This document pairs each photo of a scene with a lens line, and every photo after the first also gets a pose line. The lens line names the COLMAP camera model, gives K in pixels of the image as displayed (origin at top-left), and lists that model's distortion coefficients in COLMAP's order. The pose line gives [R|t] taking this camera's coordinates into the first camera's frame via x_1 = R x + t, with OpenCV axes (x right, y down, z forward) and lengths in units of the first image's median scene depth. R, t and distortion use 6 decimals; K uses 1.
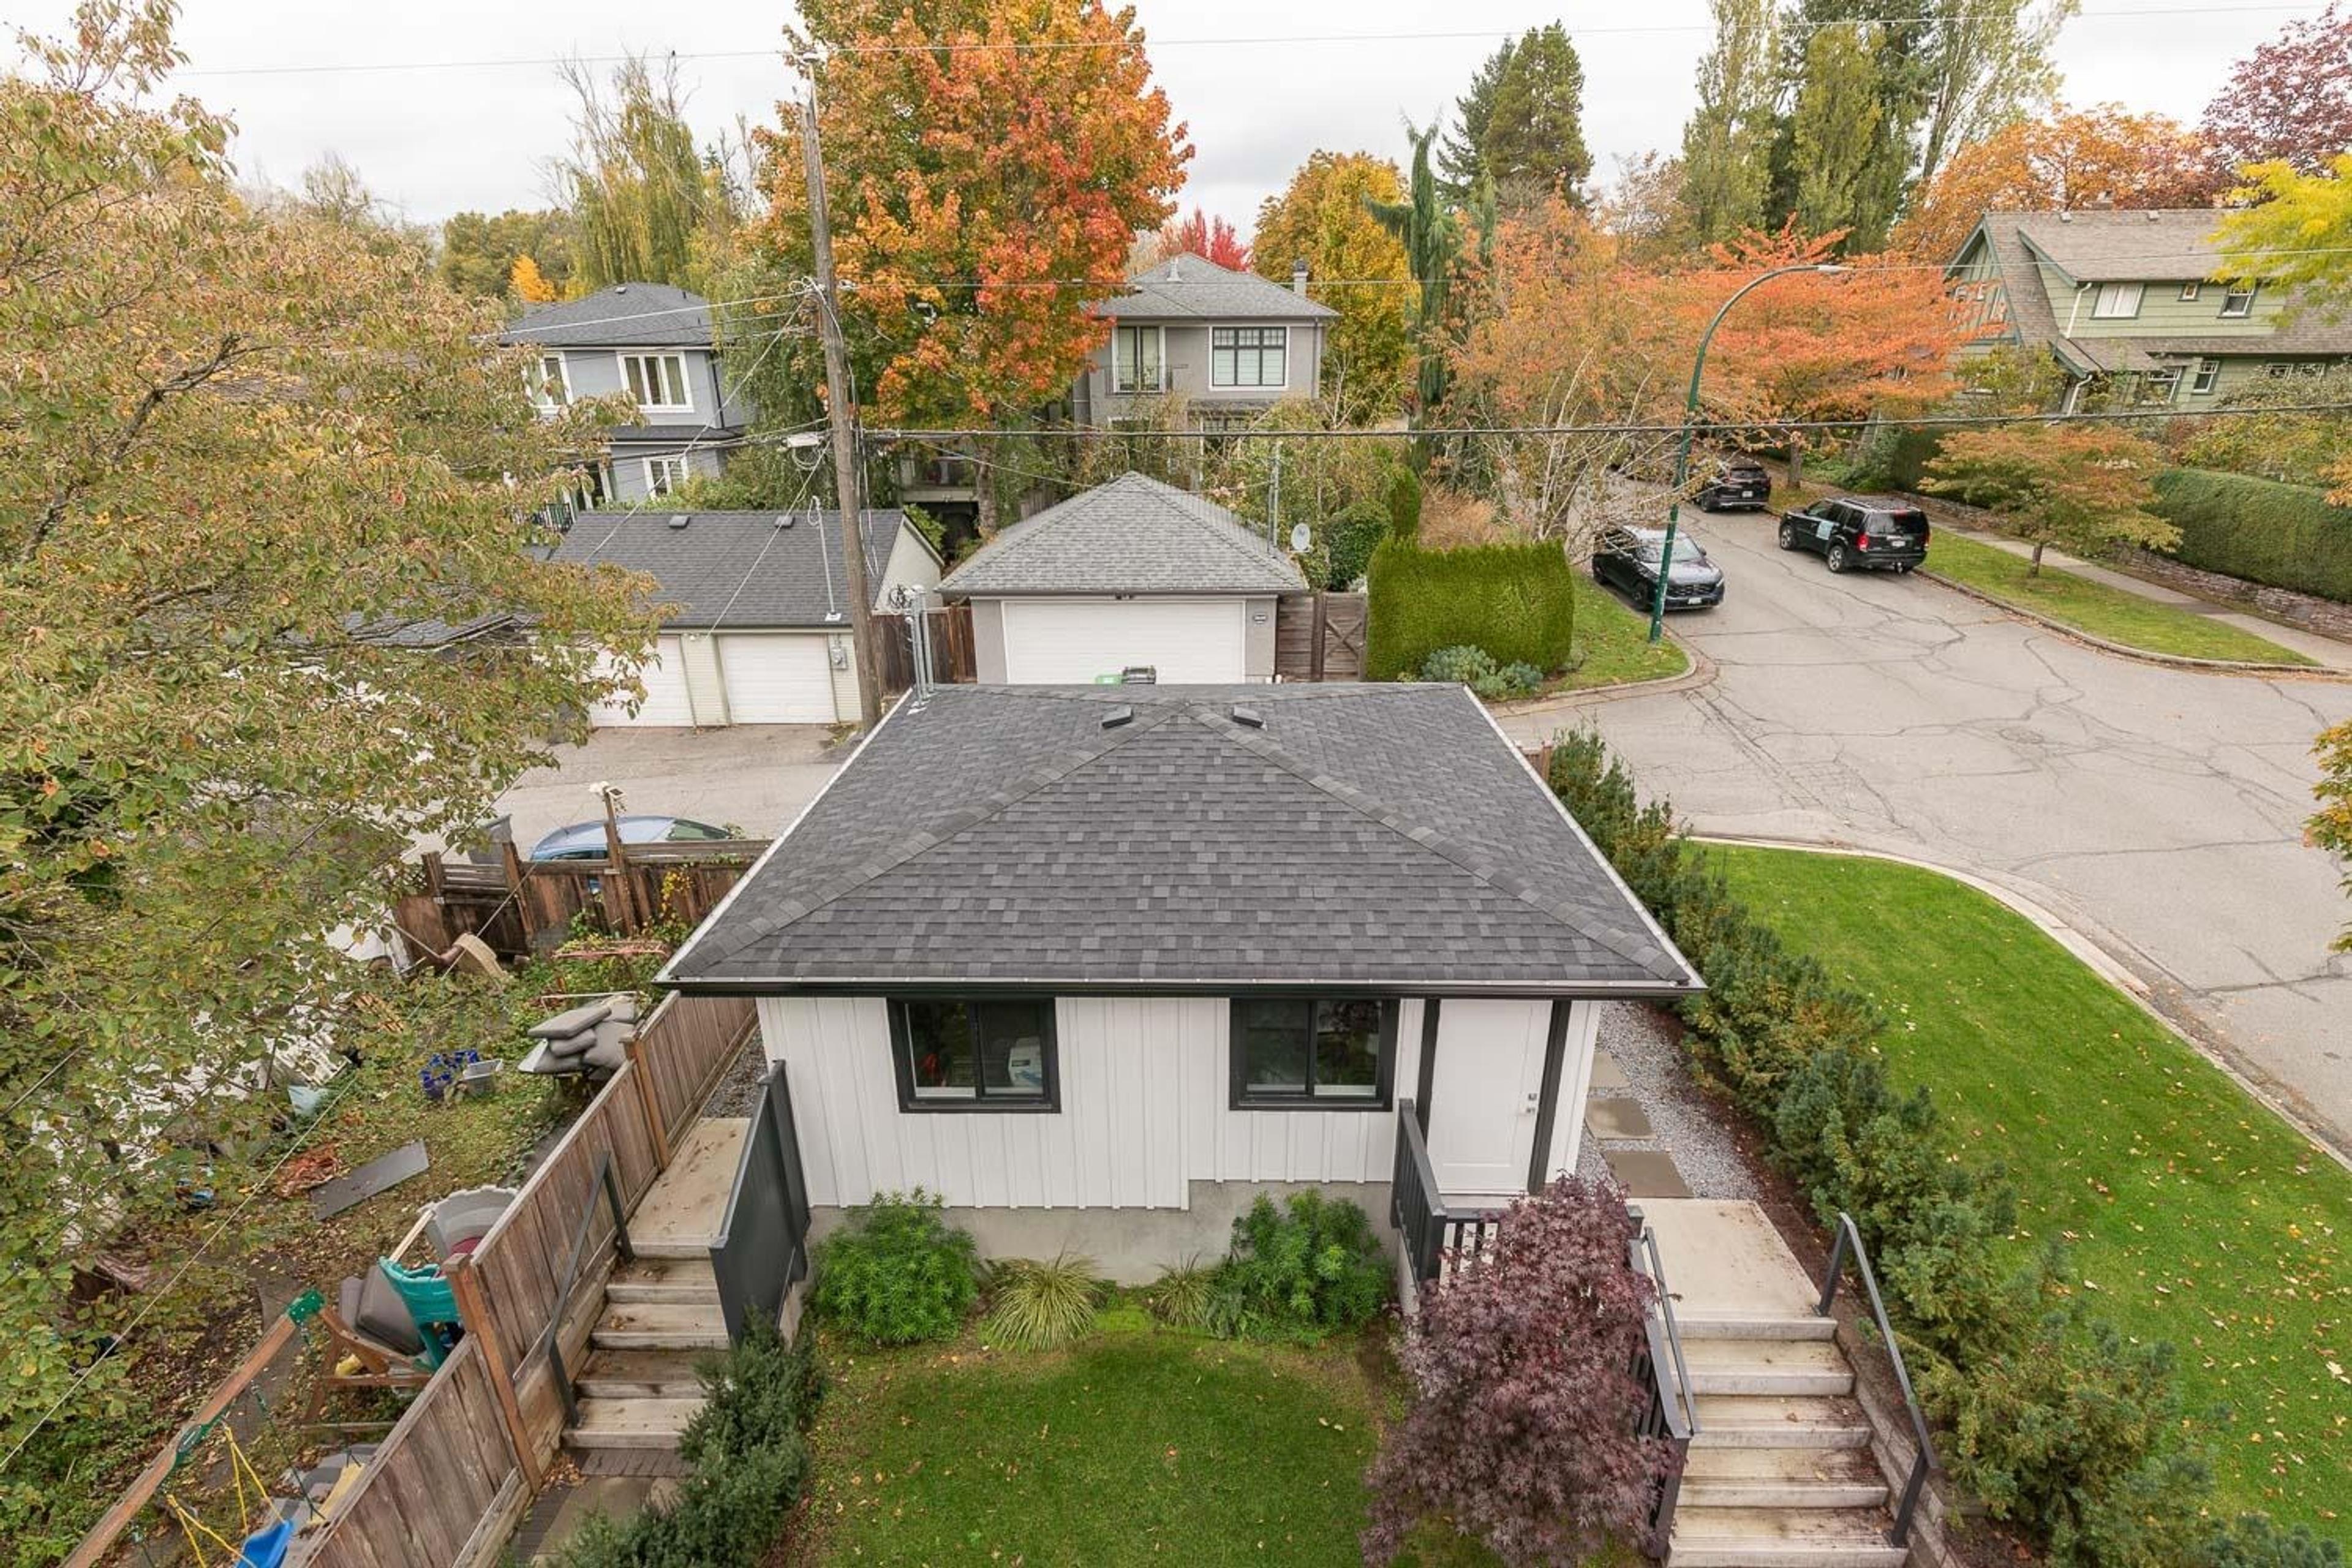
lens RADIAL K [[1113.6, 0, 1176.0], [0, 1113.6, 784.0], [0, 0, 1]] dist [-0.001543, 0.000830]
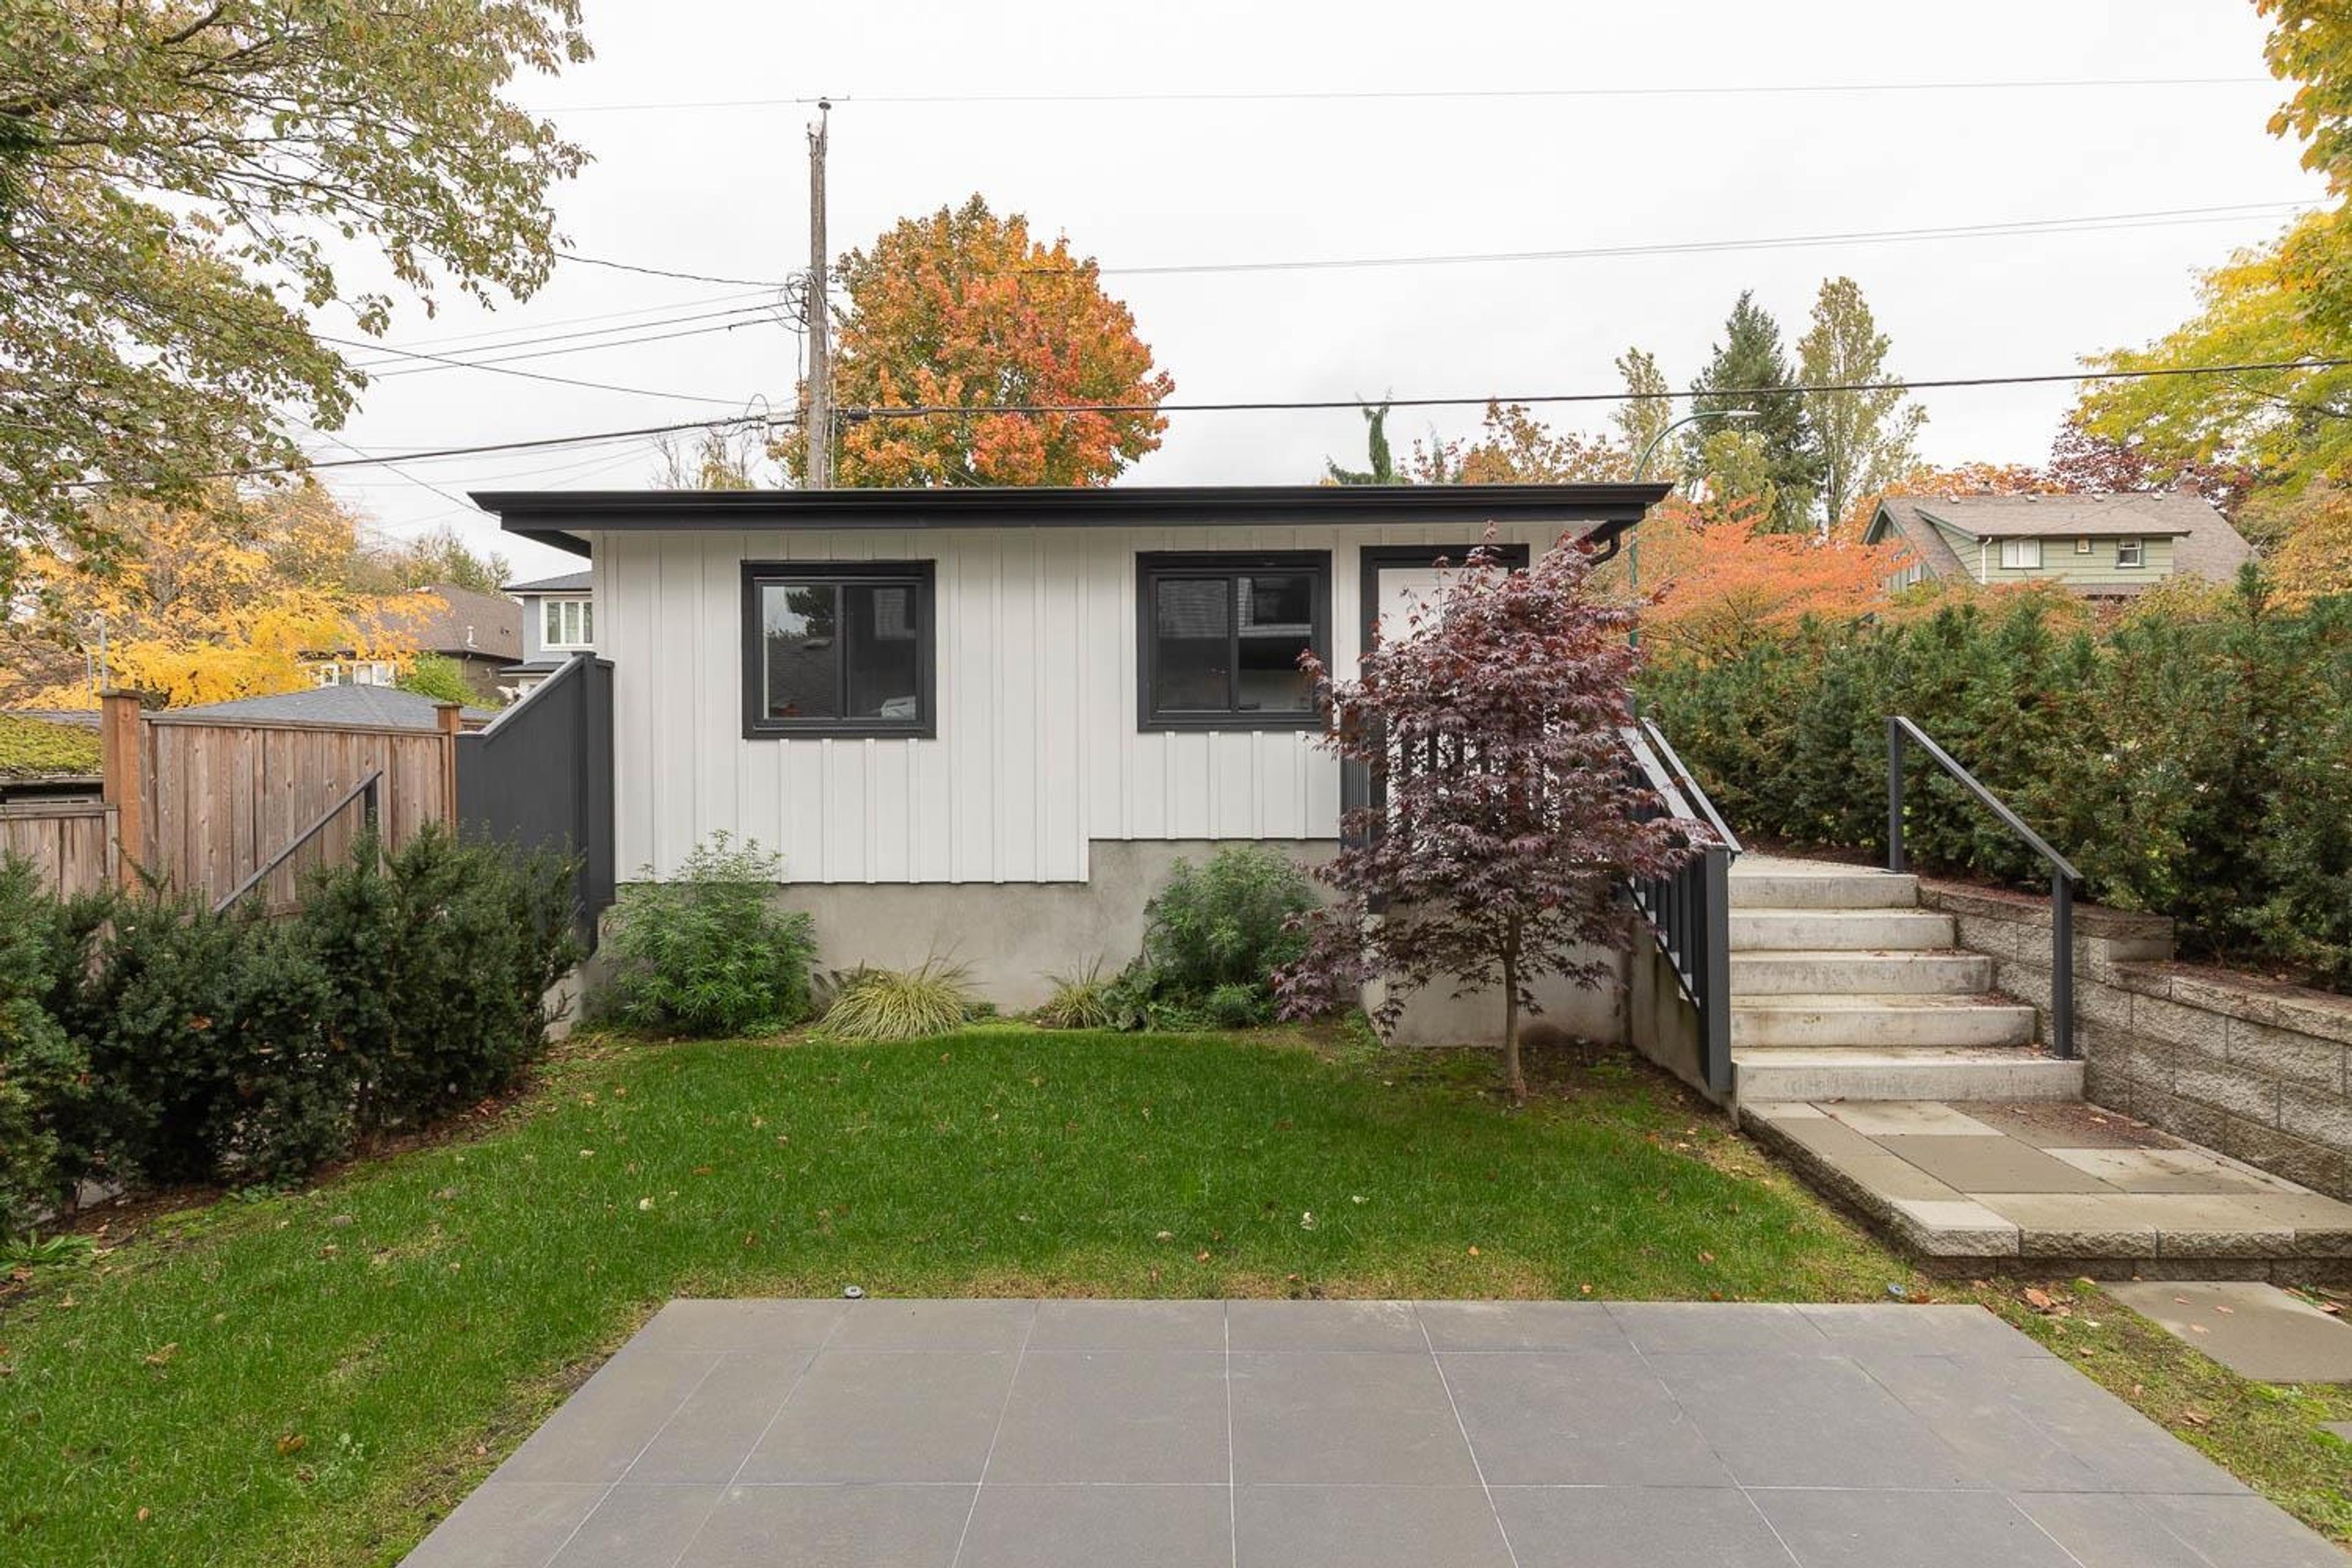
lens RADIAL K [[1089.4, 0, 1176.0], [0, 1089.4, 784.0], [0, 0, 1]] dist [-0.003051, -0.000234]
pose [[0.999957, -0.001269, -0.009229, 0.024729], [-0.002040, 0.936809, -0.349836, 0.180014], [0.009090, 0.349839, 0.936766, 0.074726]]
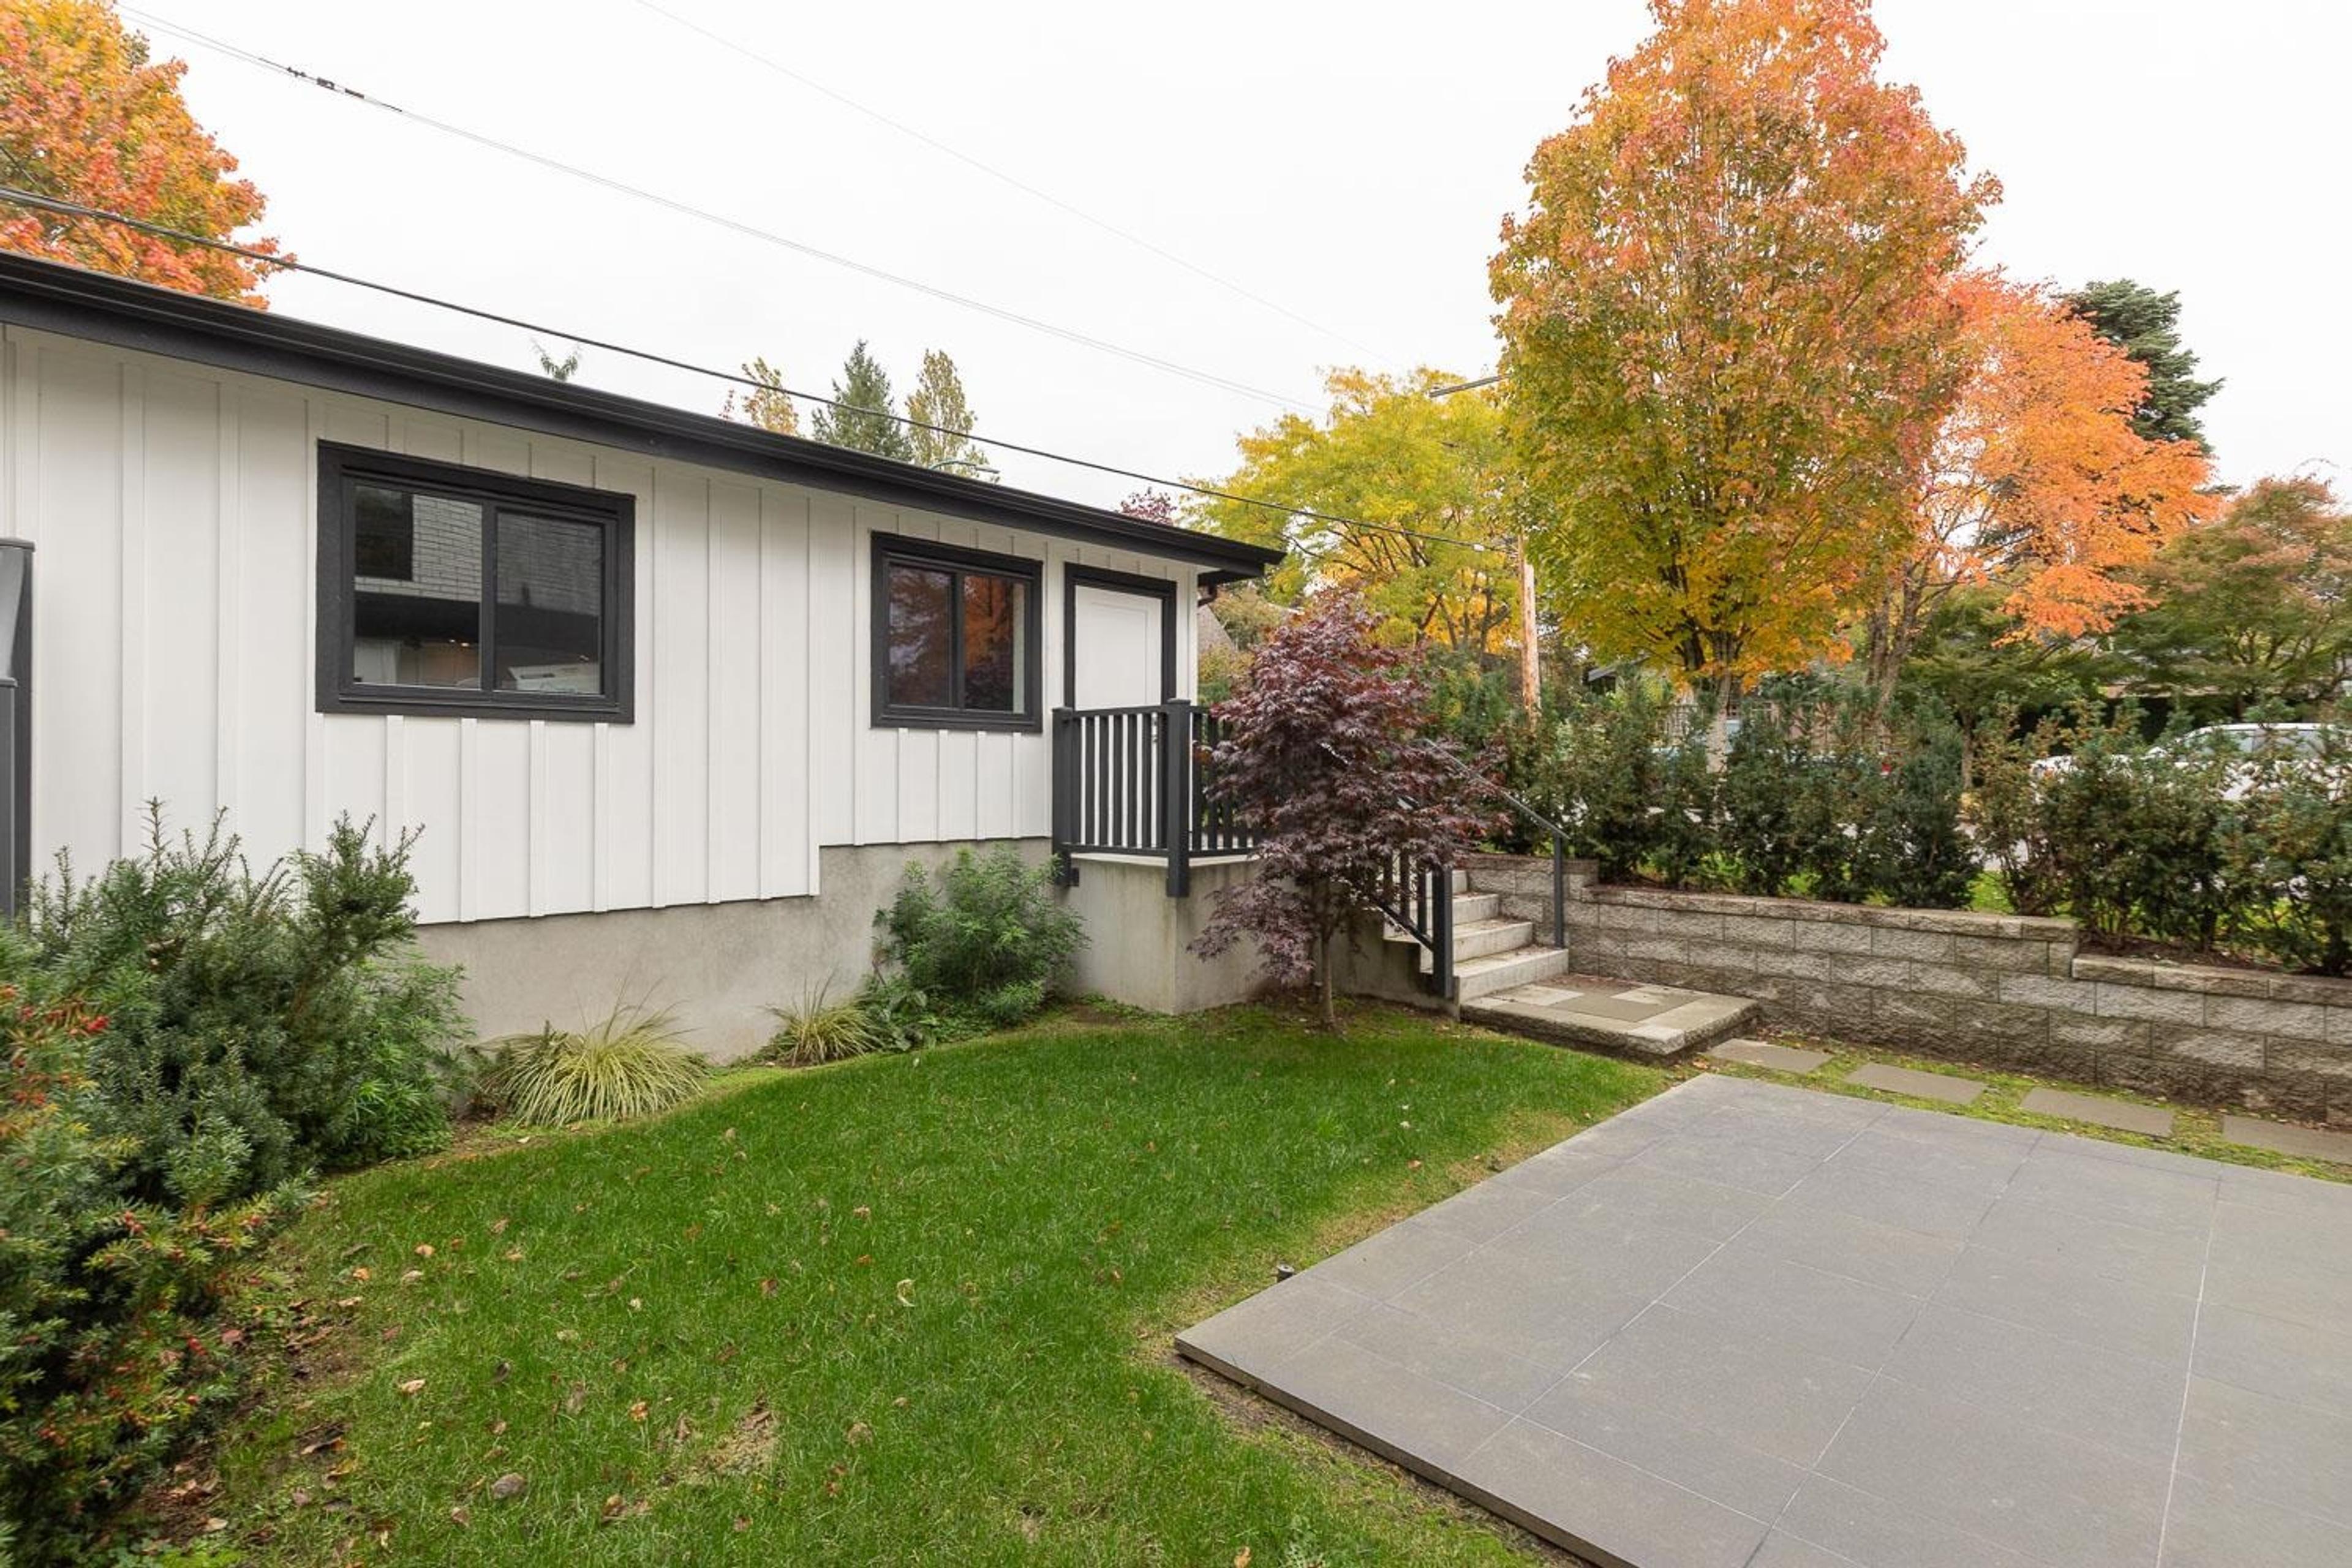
lens RADIAL K [[1113.6, 0, 1176.0], [0, 1113.6, 784.0], [0, 0, 1]] dist [-0.001543, 0.000830]
pose [[0.694983, 0.002945, 0.719021, -0.103594], [0.257264, 0.932774, -0.252484, 0.168642], [-0.671427, 0.360450, 0.647504, 0.112630]]
